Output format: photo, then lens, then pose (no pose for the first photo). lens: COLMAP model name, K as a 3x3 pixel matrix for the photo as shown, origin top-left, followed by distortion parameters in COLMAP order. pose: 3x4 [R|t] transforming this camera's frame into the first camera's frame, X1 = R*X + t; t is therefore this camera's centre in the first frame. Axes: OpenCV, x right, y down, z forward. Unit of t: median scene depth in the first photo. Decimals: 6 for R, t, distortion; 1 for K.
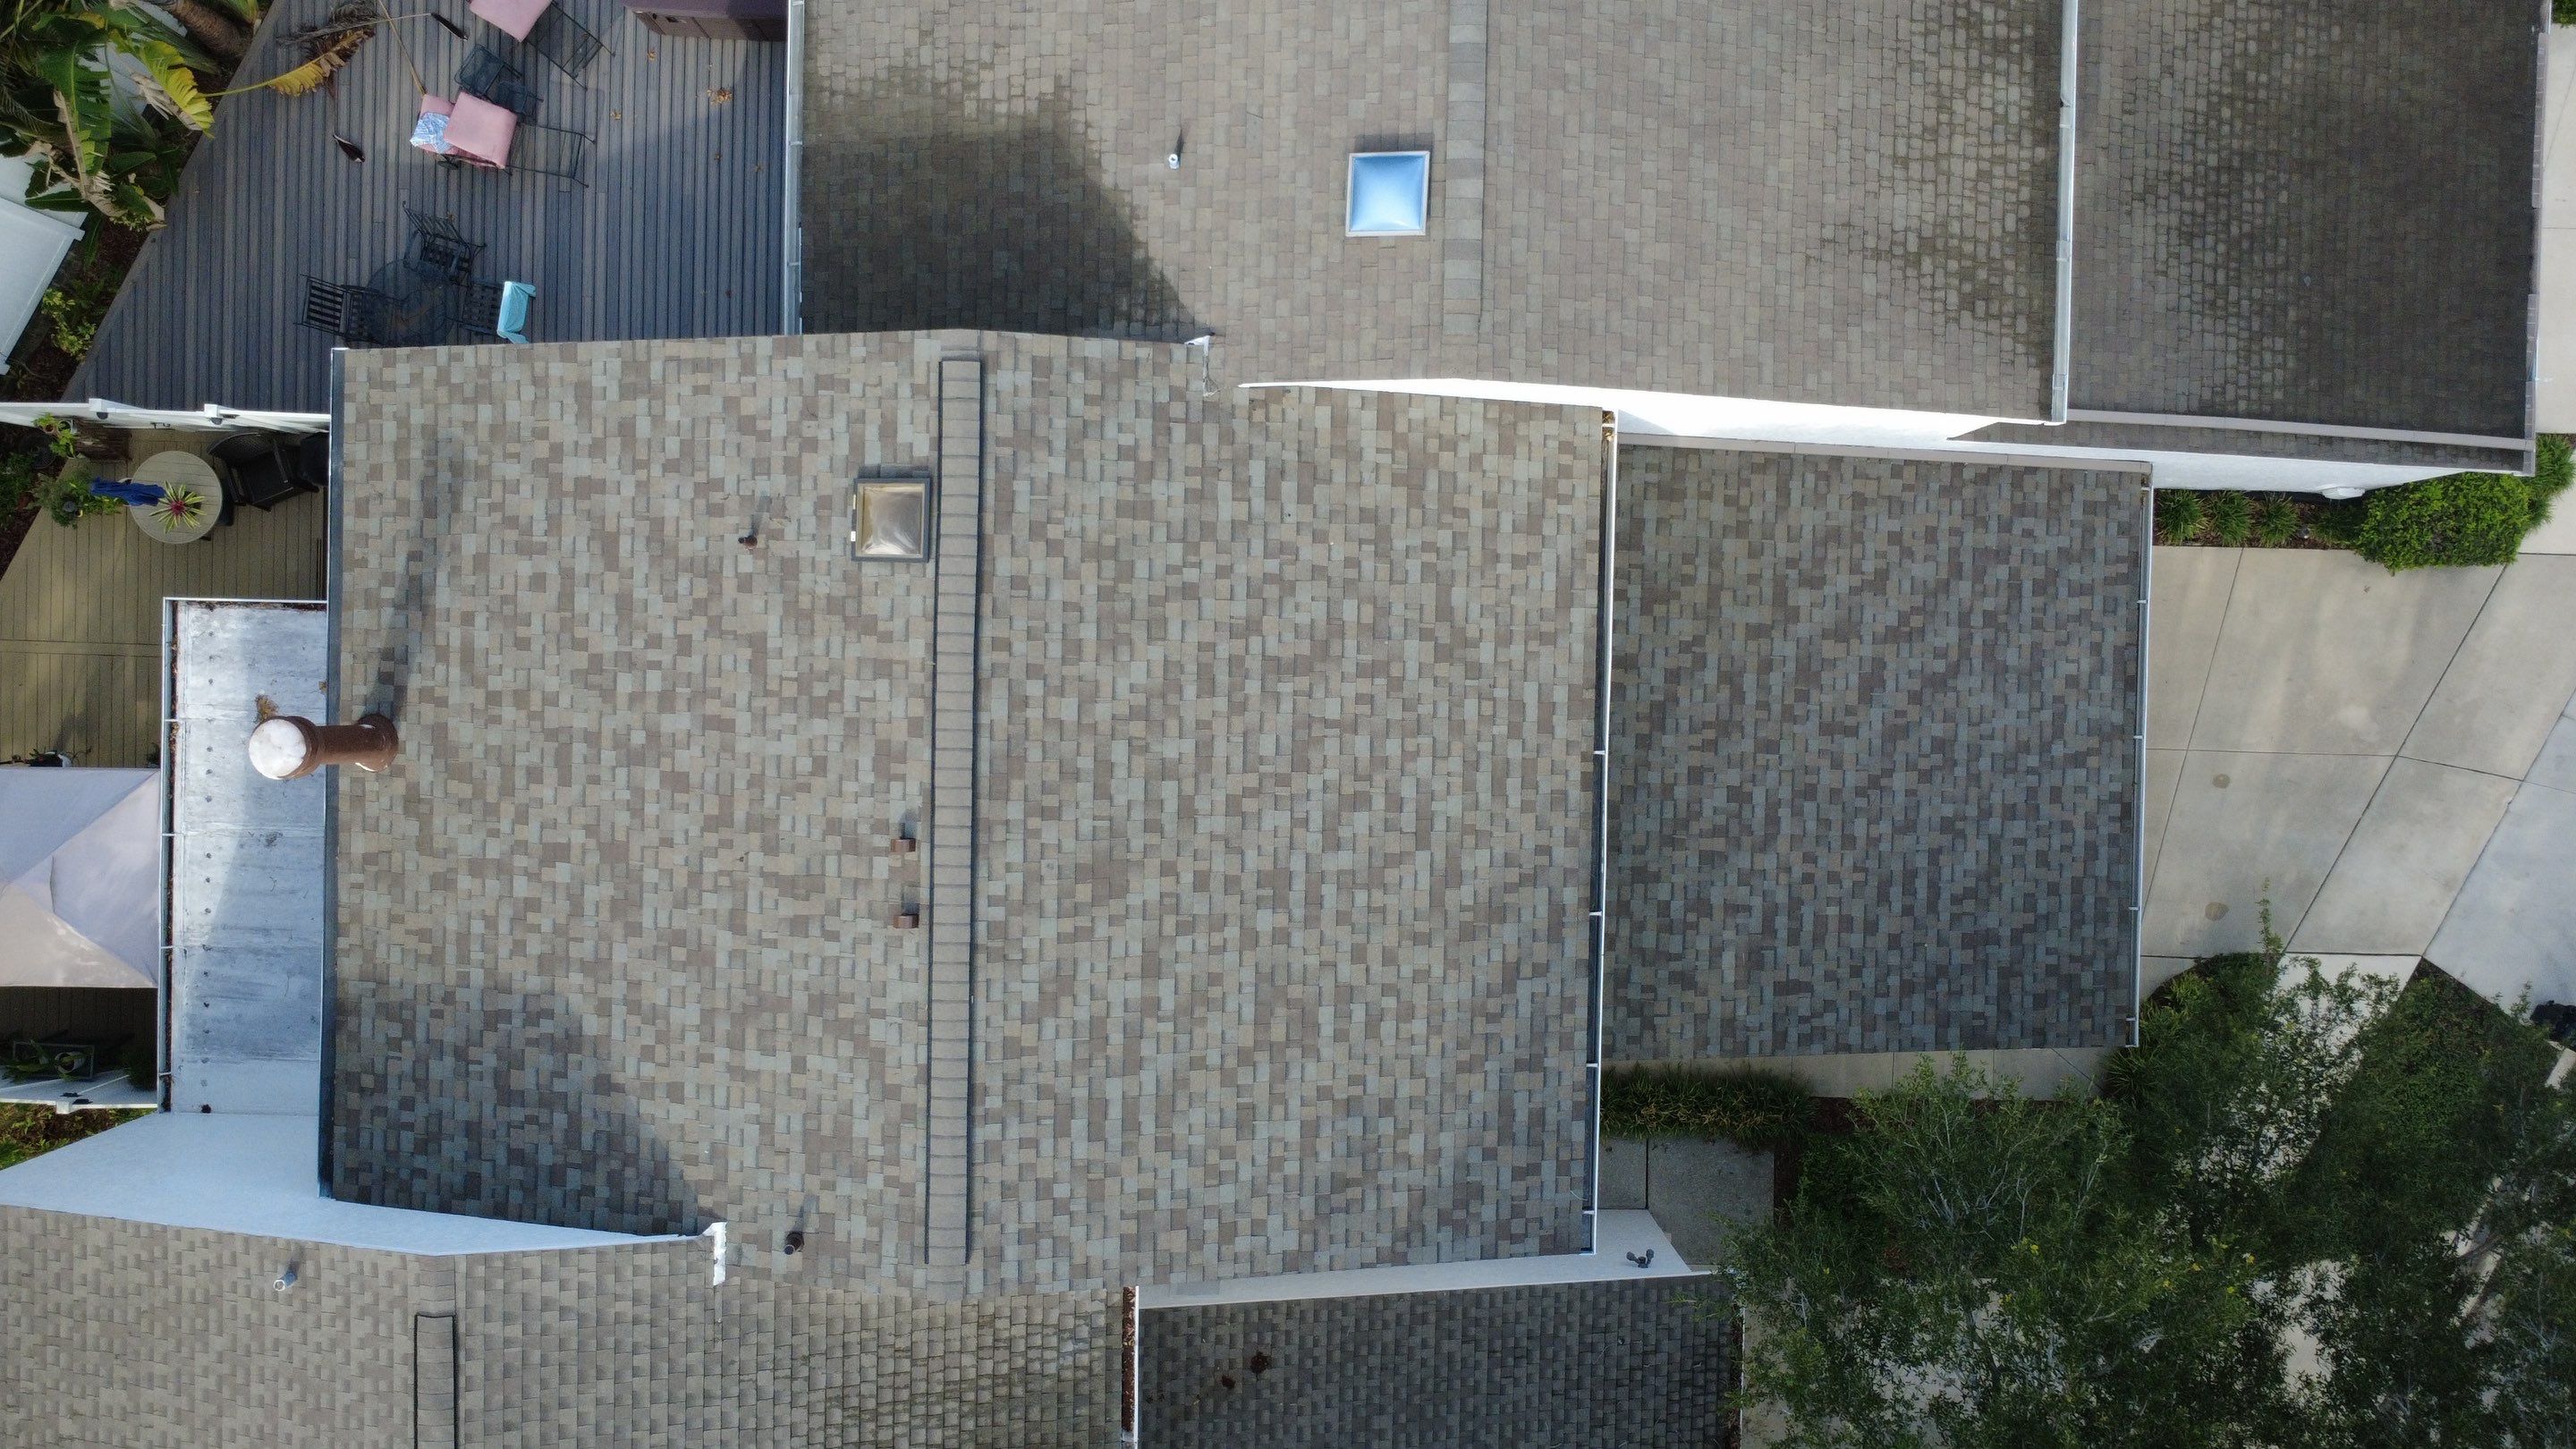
lens RADIAL K [[1875.5, 0, 1284.9], [0, 1875.5, 719.5], [0, 0, 1]] dist [-0.006450, 0.007678]
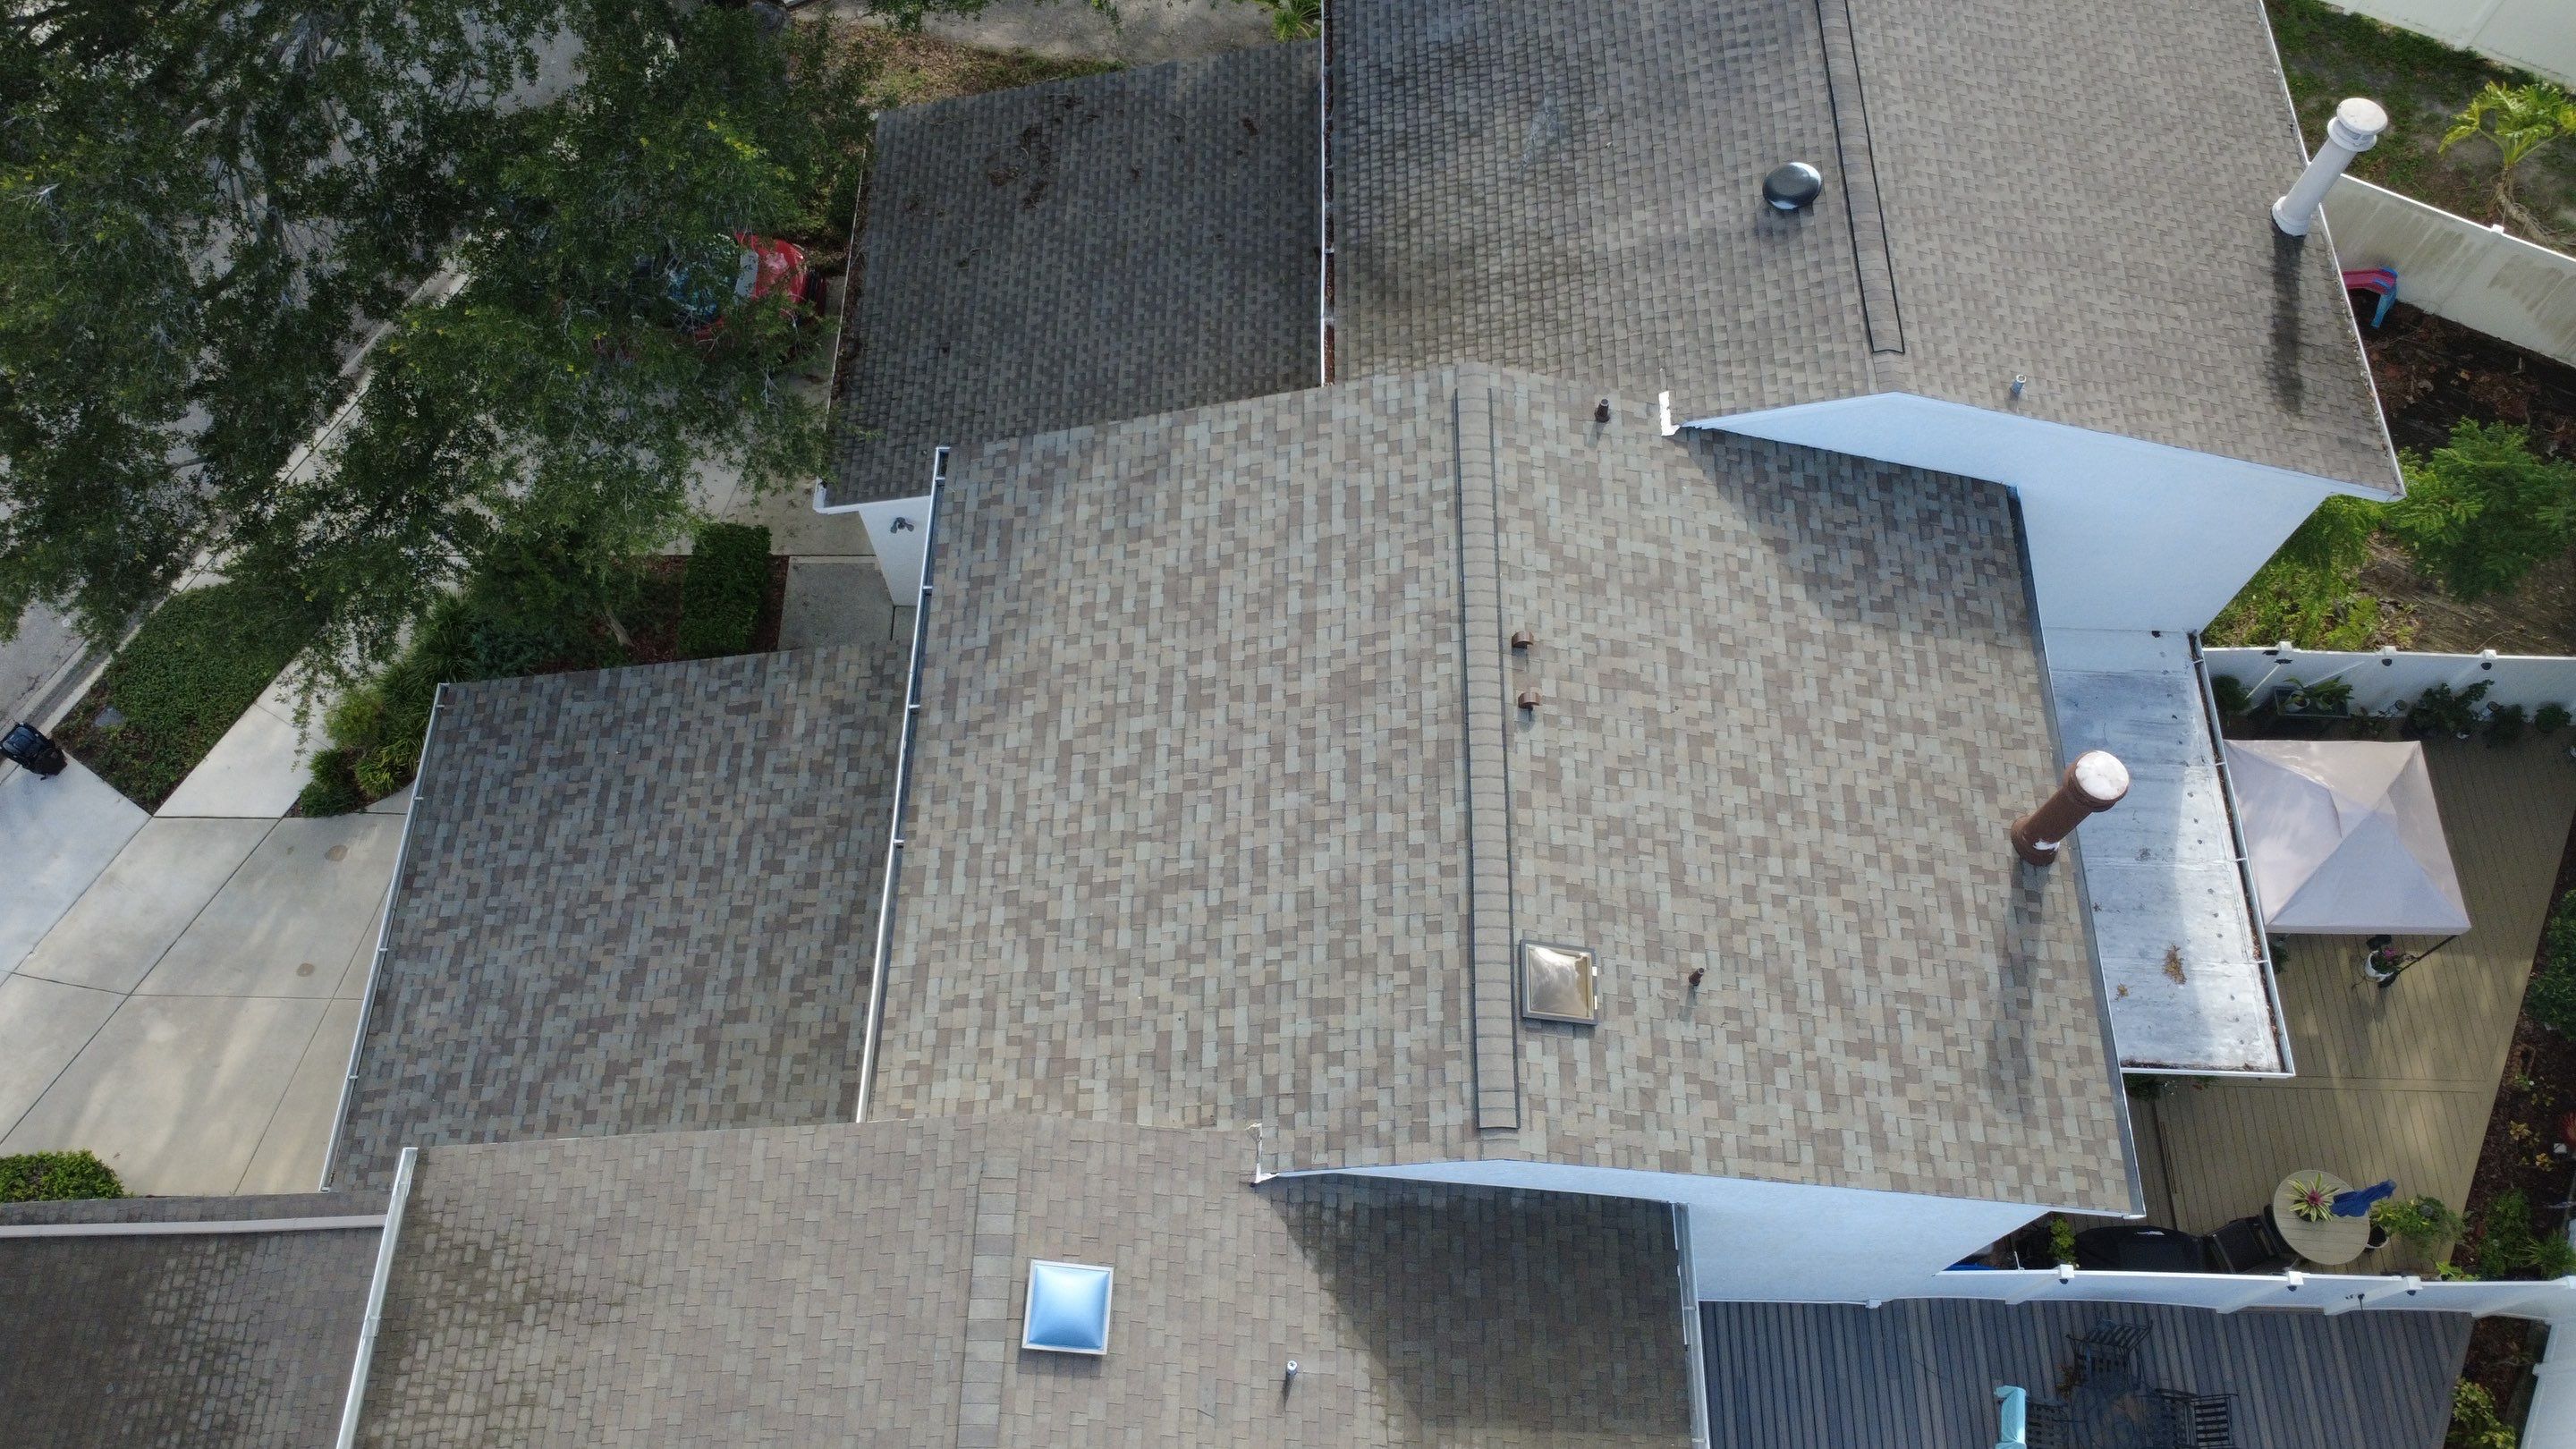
lens RADIAL K [[1875.5, 0, 1282.8], [0, 1875.5, 721.4], [0, 0, 1]] dist [-0.006450, 0.007678]
pose [[-0.999958, -0.000265, -0.009178, -0.043421], [-0.003609, -0.907792, 0.419404, -0.379838], [-0.008443, 0.419420, 0.907753, -0.006020]]
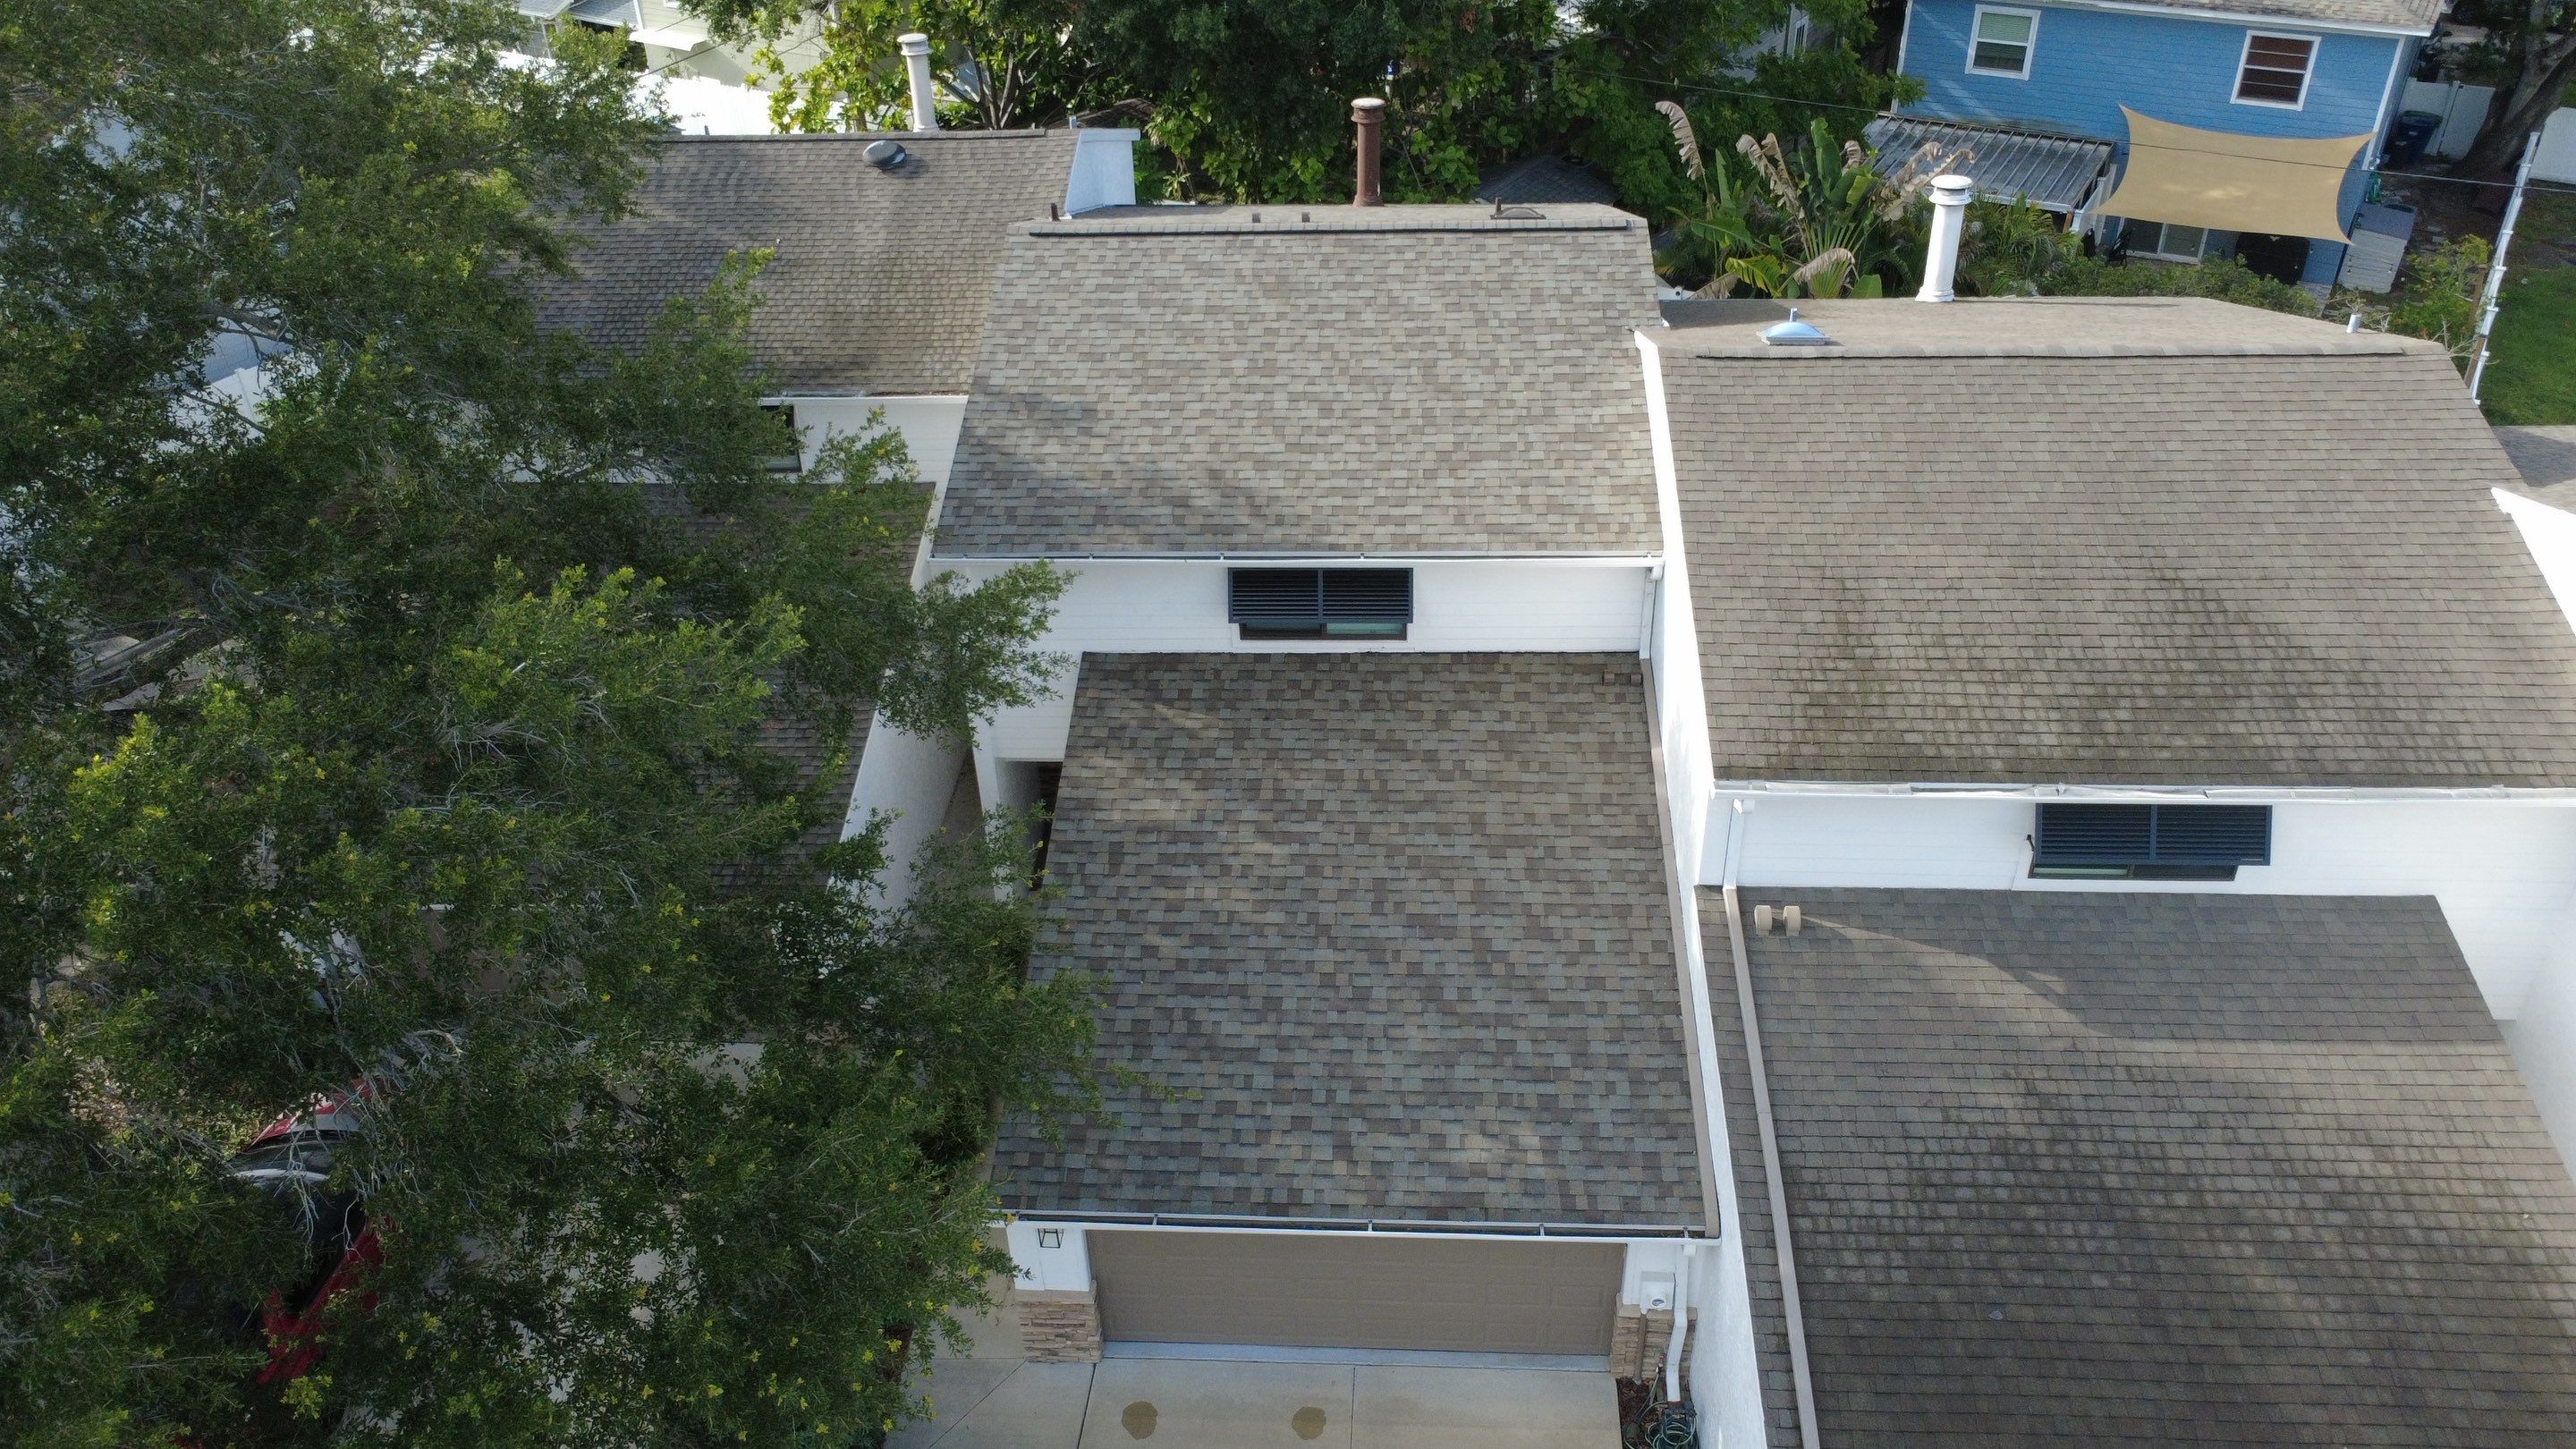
lens RADIAL K [[1875.5, 0, 1284.1], [0, 1875.5, 721.3], [0, 0, 1]] dist [-0.006450, 0.007678]
pose [[-0.035744, 0.543662, -0.838543, 1.211921], [-0.999304, -0.010486, 0.035799, 0.023650], [0.010670, 0.839239, 0.543659, 0.469658]]
